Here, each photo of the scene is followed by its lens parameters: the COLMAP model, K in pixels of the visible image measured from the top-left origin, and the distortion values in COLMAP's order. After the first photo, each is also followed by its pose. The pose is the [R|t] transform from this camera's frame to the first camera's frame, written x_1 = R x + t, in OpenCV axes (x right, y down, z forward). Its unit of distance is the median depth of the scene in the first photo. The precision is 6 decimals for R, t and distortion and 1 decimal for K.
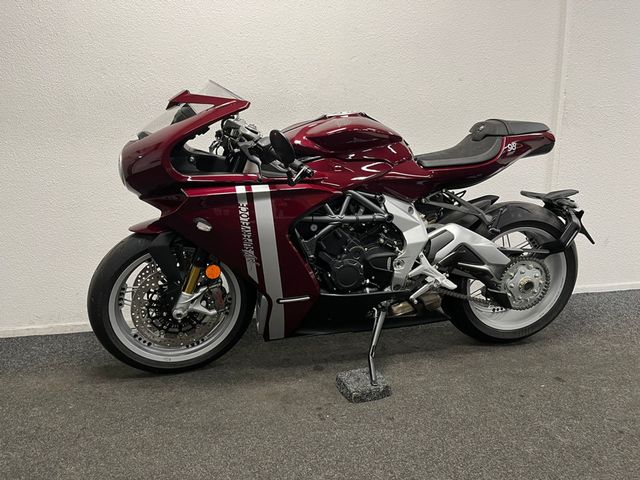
lens RADIAL K [[486.6, 0, 321.3], [0, 486.6, 236.9], [0, 0, 1]] dist [0.067491, -0.086132]
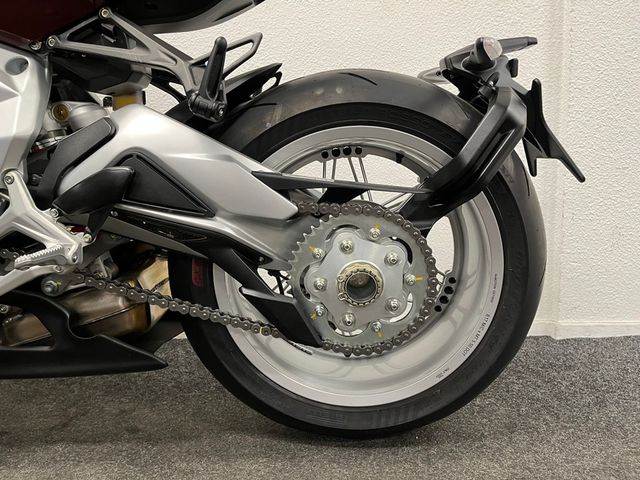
lens RADIAL K [[486.6, 0, 321.8], [0, 486.6, 236.5], [0, 0, 1]] dist [0.067491, -0.086132]
pose [[0.975622, 0.018762, -0.218653, 0.511435], [-0.036288, 0.996416, -0.076415, 0.100343], [0.216436, 0.082487, 0.972806, 0.703529]]
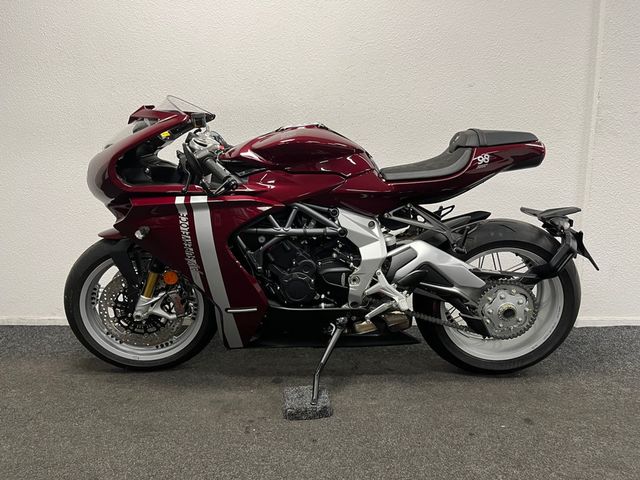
lens RADIAL K [[486.6, 0, 317.7], [0, 486.6, 239.1], [0, 0, 1]] dist [0.067491, -0.086132]
pose [[0.974076, 0.038702, -0.222884, 0.300058], [-0.041255, 0.999125, -0.006807, -0.016444], [0.222426, 0.015825, 0.974821, 0.046679]]
